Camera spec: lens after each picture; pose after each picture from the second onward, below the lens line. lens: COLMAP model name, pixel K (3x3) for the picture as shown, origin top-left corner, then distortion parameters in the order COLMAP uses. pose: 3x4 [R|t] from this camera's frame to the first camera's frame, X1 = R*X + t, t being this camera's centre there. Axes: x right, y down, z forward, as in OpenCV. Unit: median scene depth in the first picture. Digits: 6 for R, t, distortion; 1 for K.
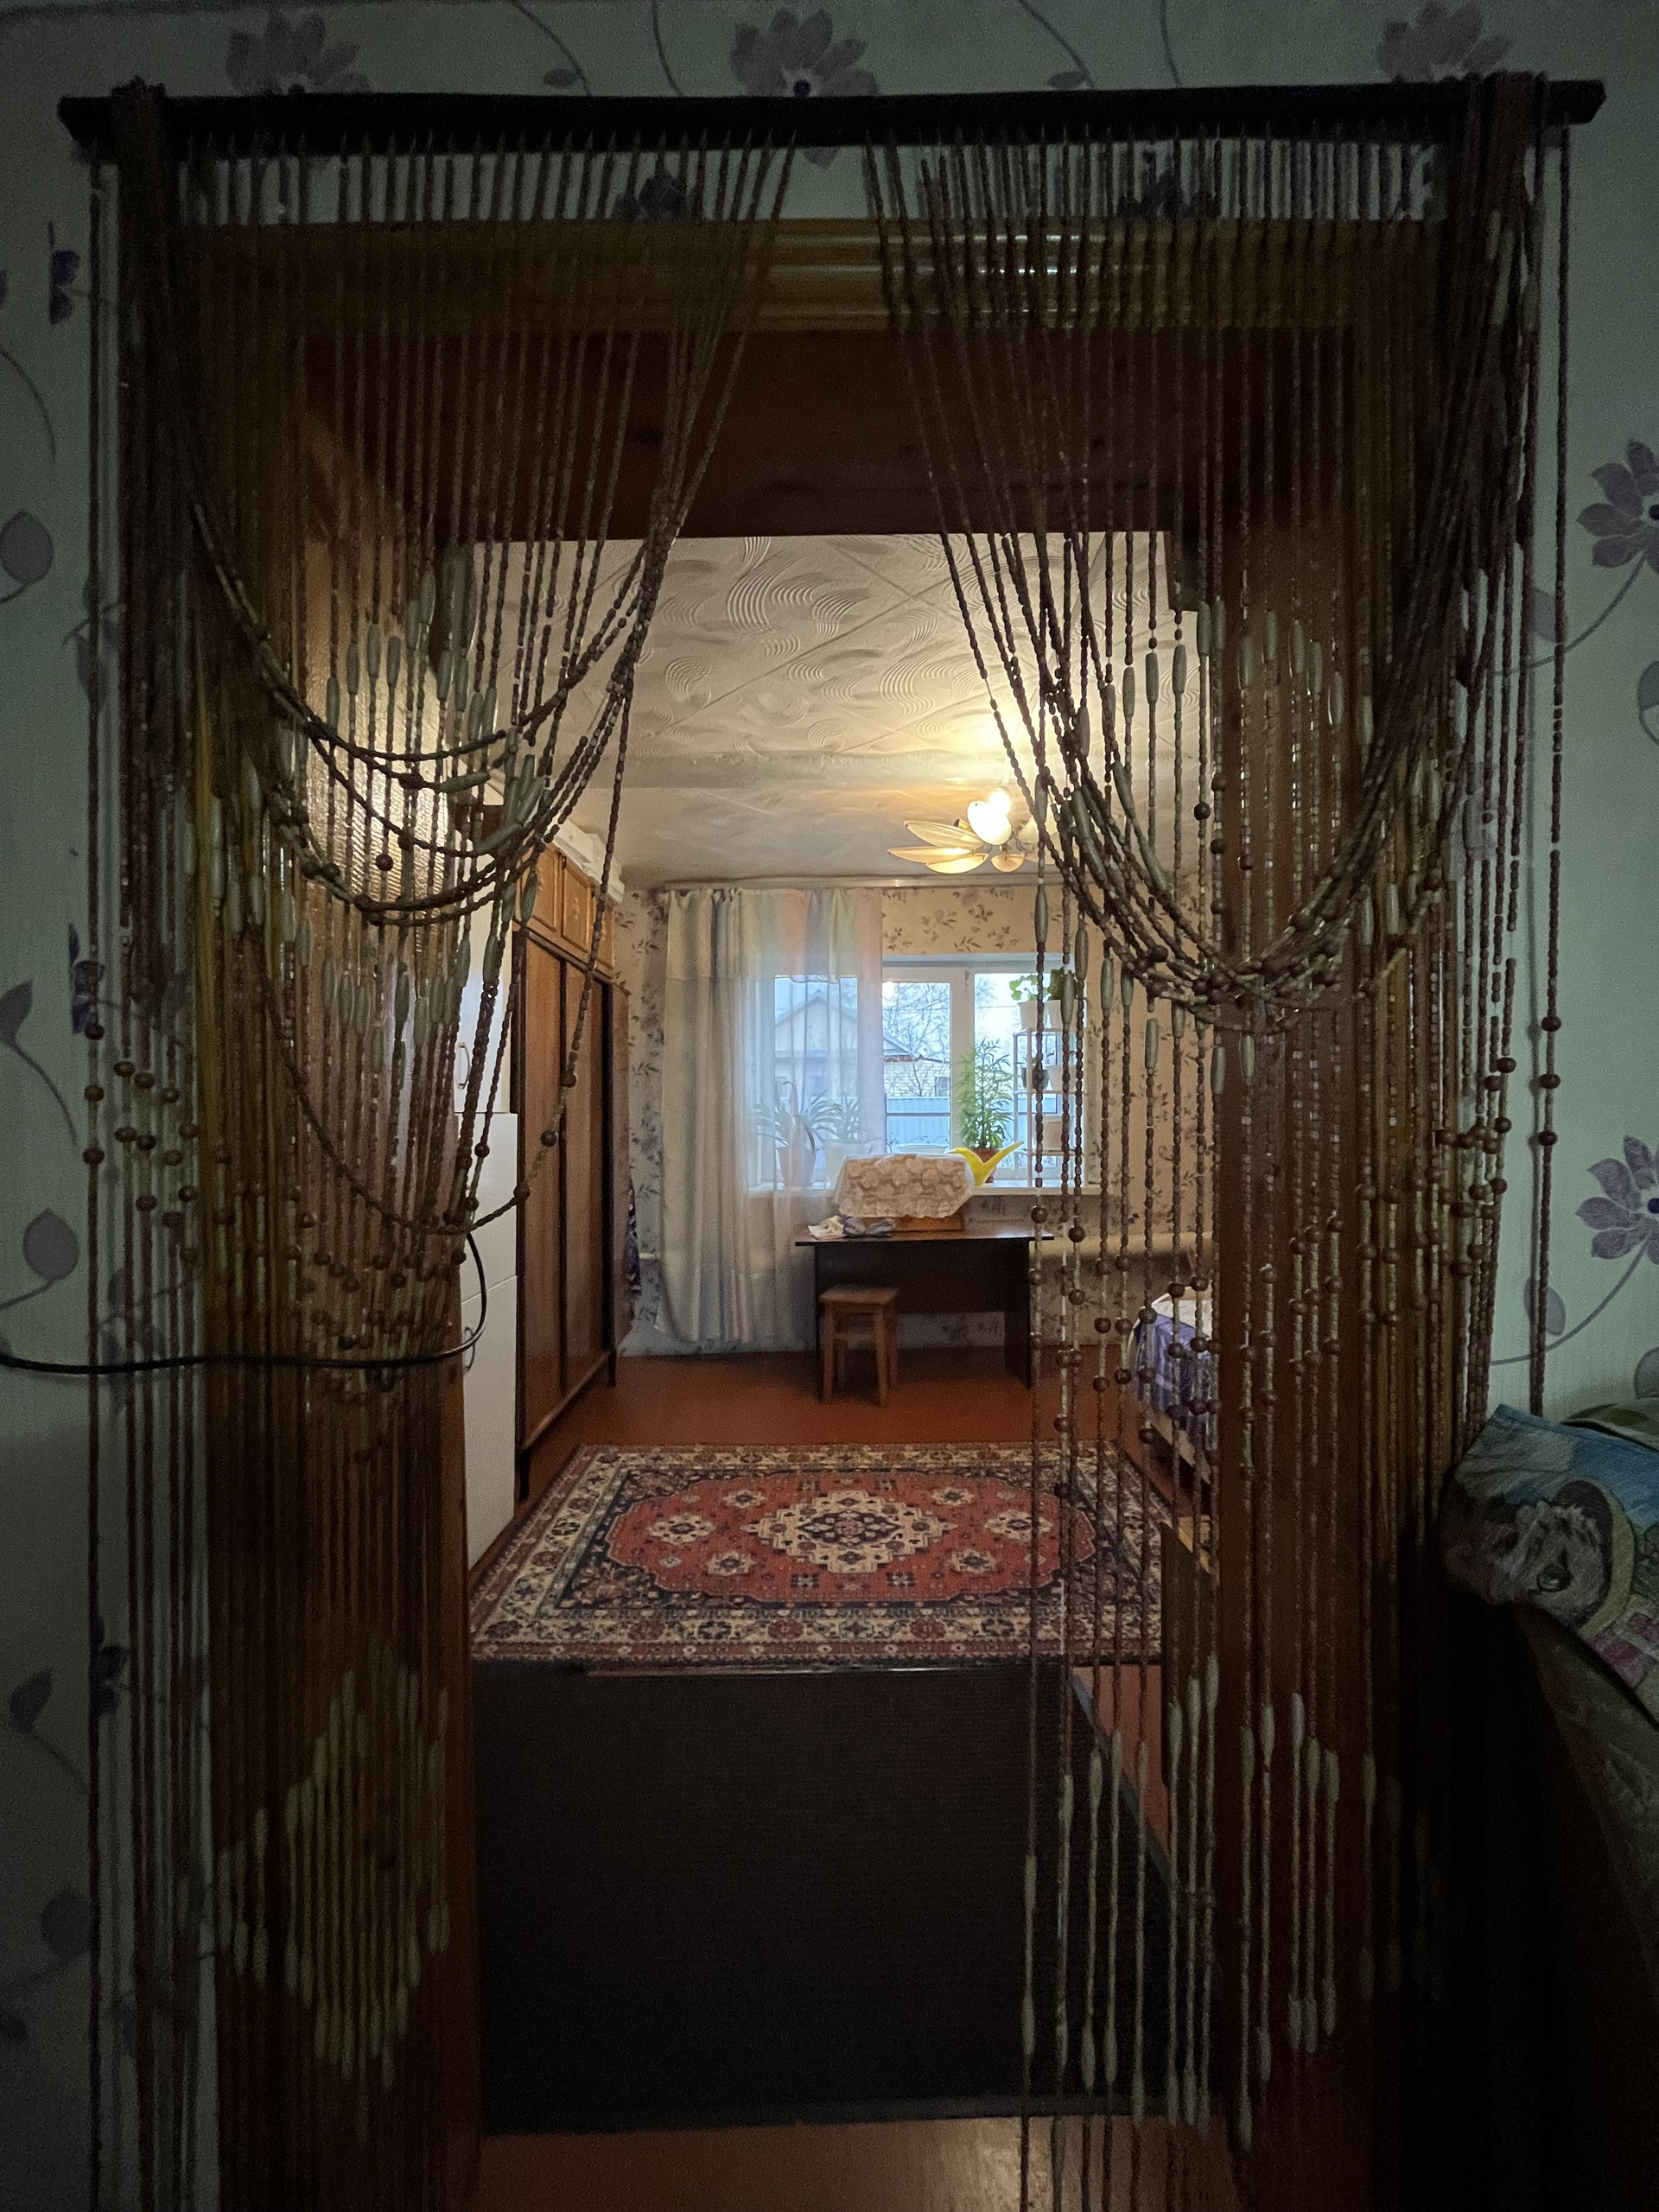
lens RADIAL K [[899.8, 0, 834.9], [0, 899.8, 1103.4], [0, 0, 1]] dist [-0.001776, 0.000011]
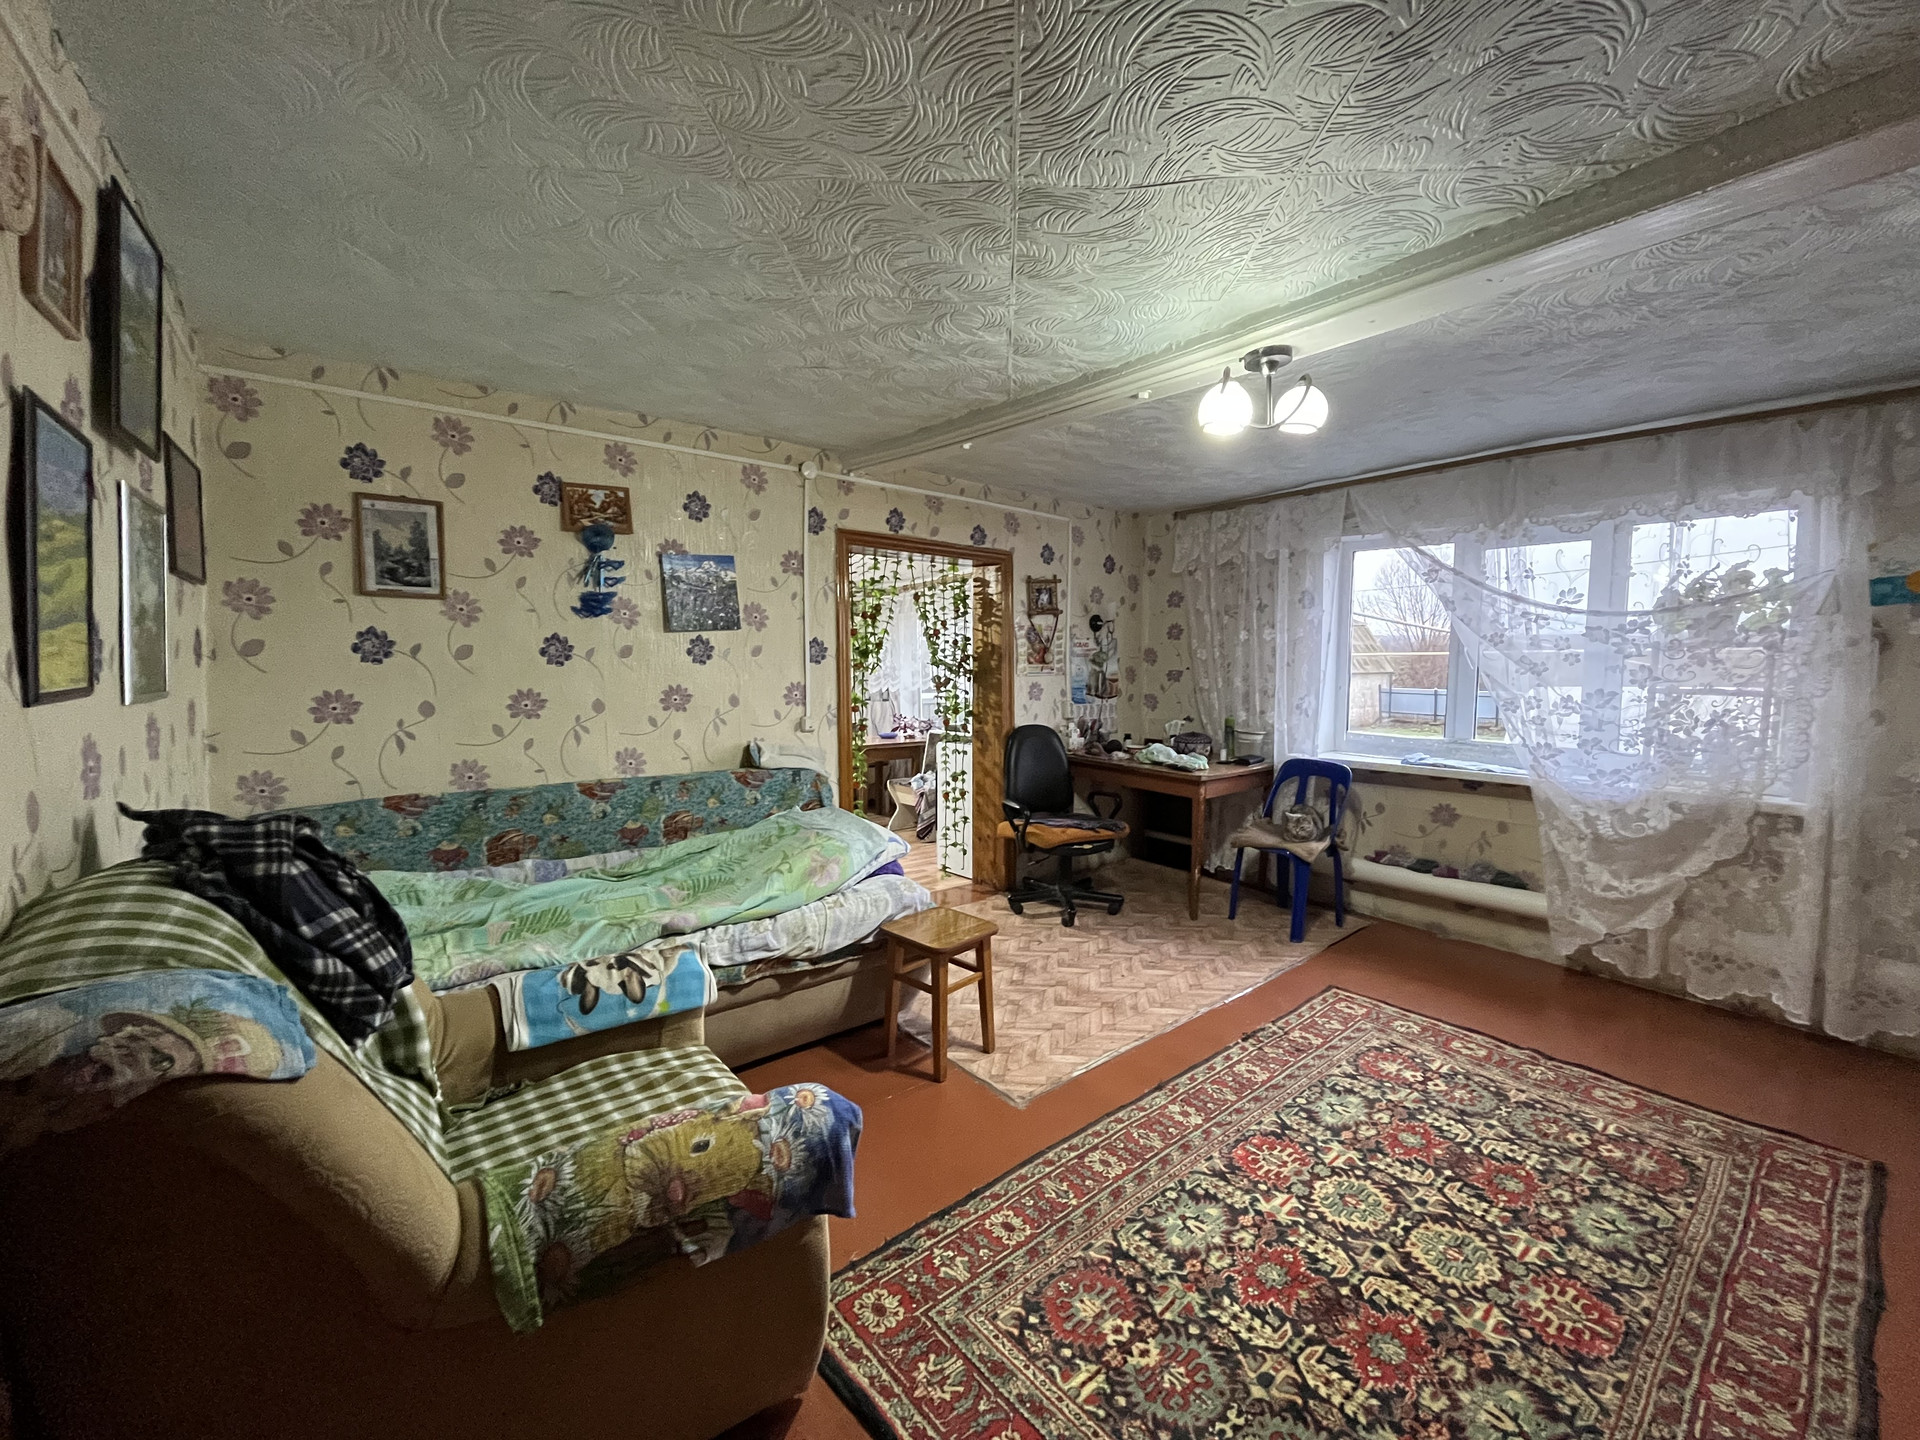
lens RADIAL K [[780.3, 0, 959.7], [0, 780.3, 715.6], [0, 0, 1]] dist [-0.003294, -0.000012]
pose [[-0.610269, -0.055352, 0.790258, -0.235893], [-0.006661, 0.997879, 0.064751, -0.040457], [-0.792166, 0.034252, -0.609344, 0.142047]]
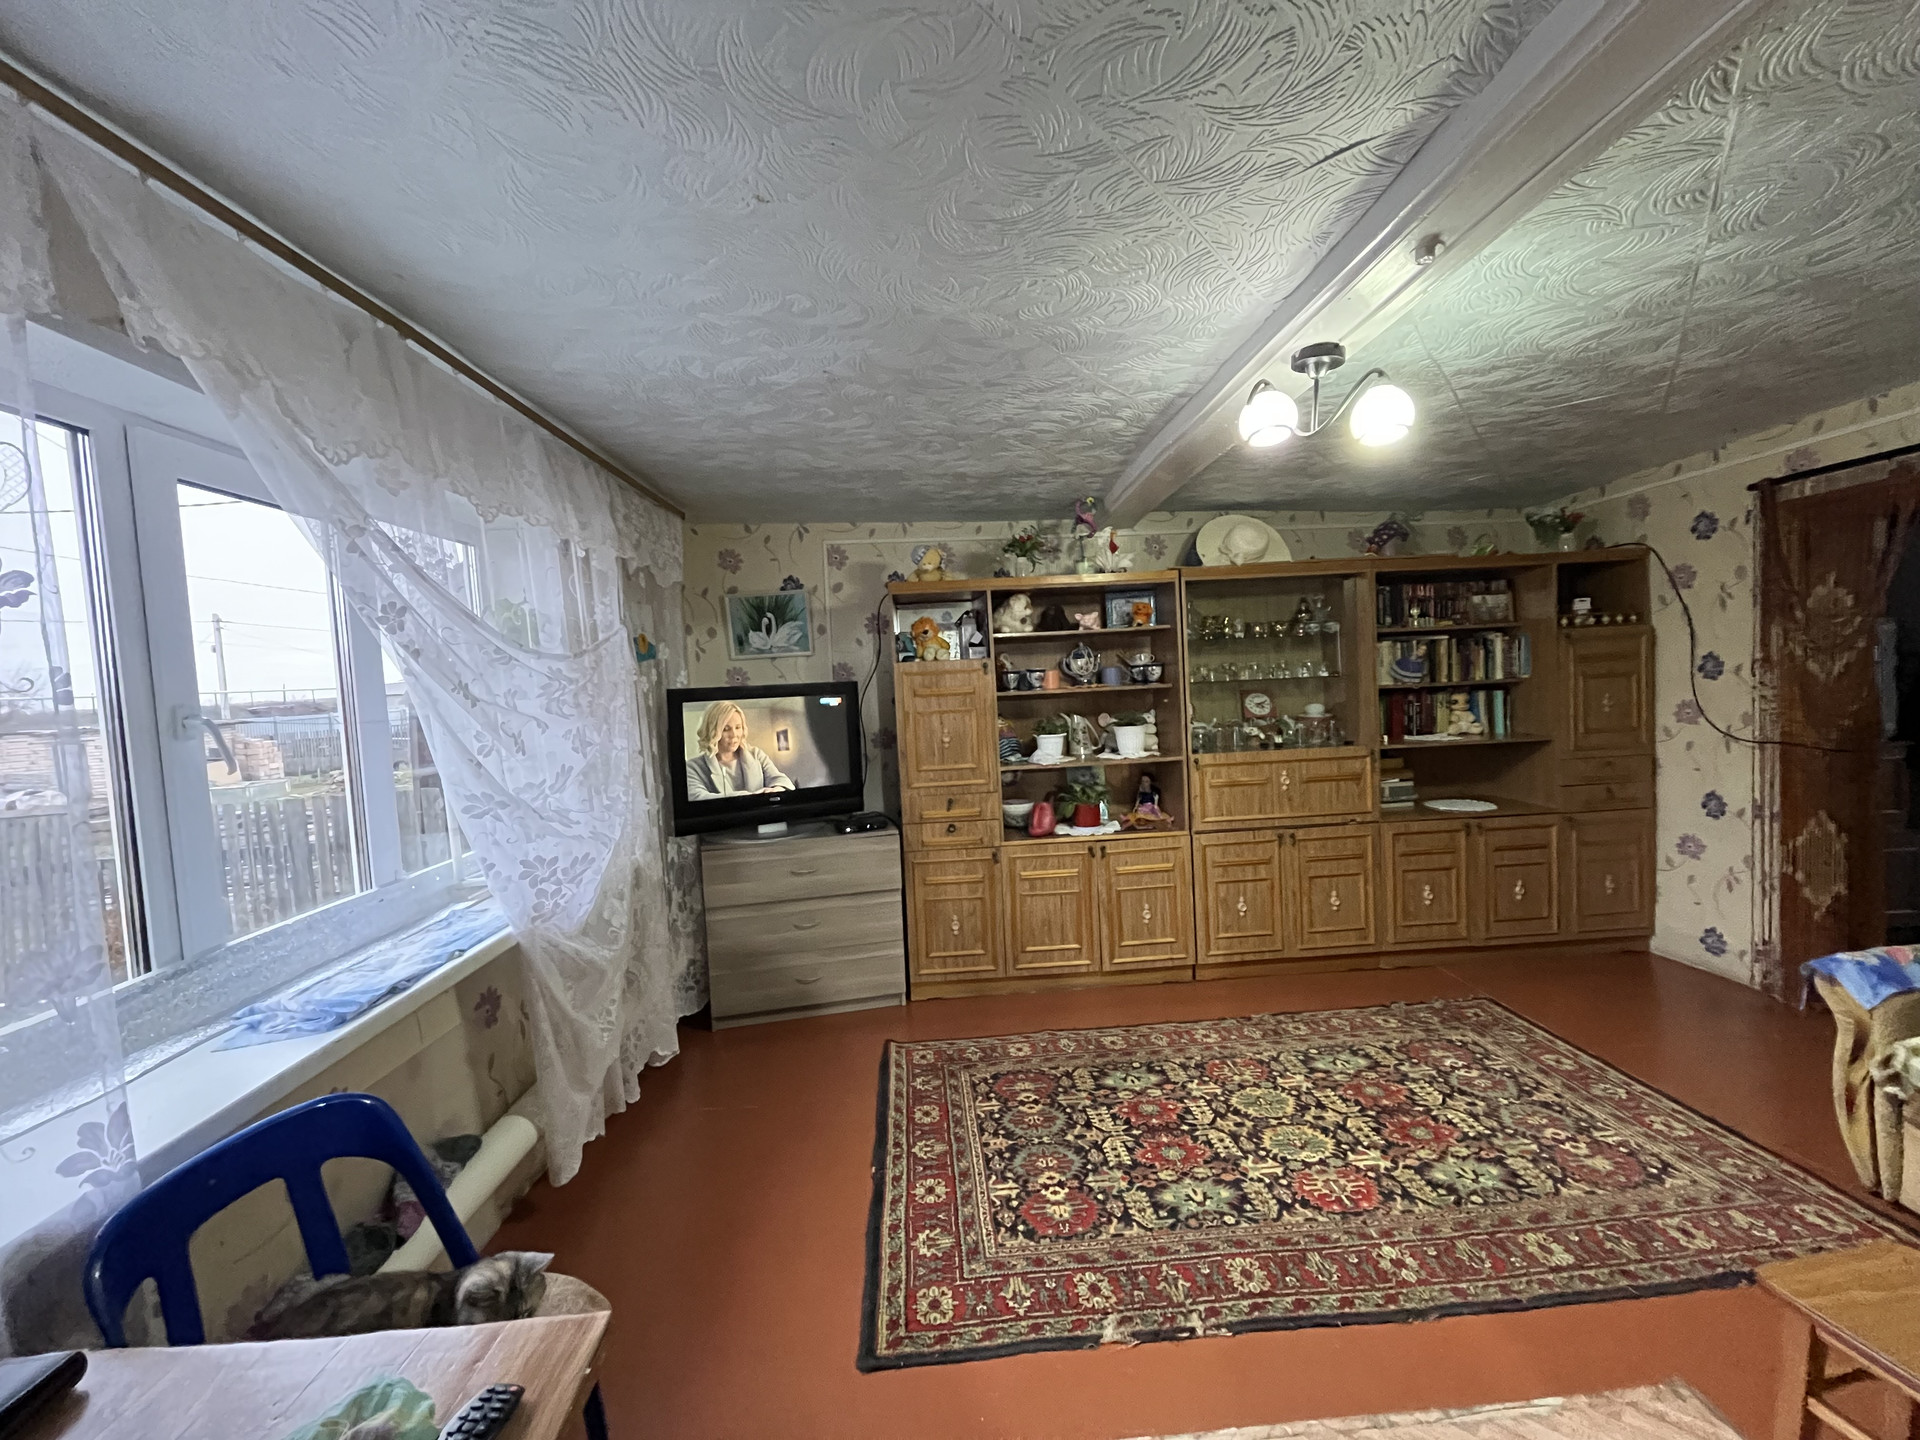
lens RADIAL K [[780.3, 0, 959.7], [0, 780.3, 715.6], [0, 0, 1]] dist [-0.003294, -0.000012]
pose [[0.023331, 0.051929, -0.998378, 0.845551], [0.053324, 0.997164, 0.053112, -0.079735], [0.998305, -0.054477, 0.020496, -0.871388]]
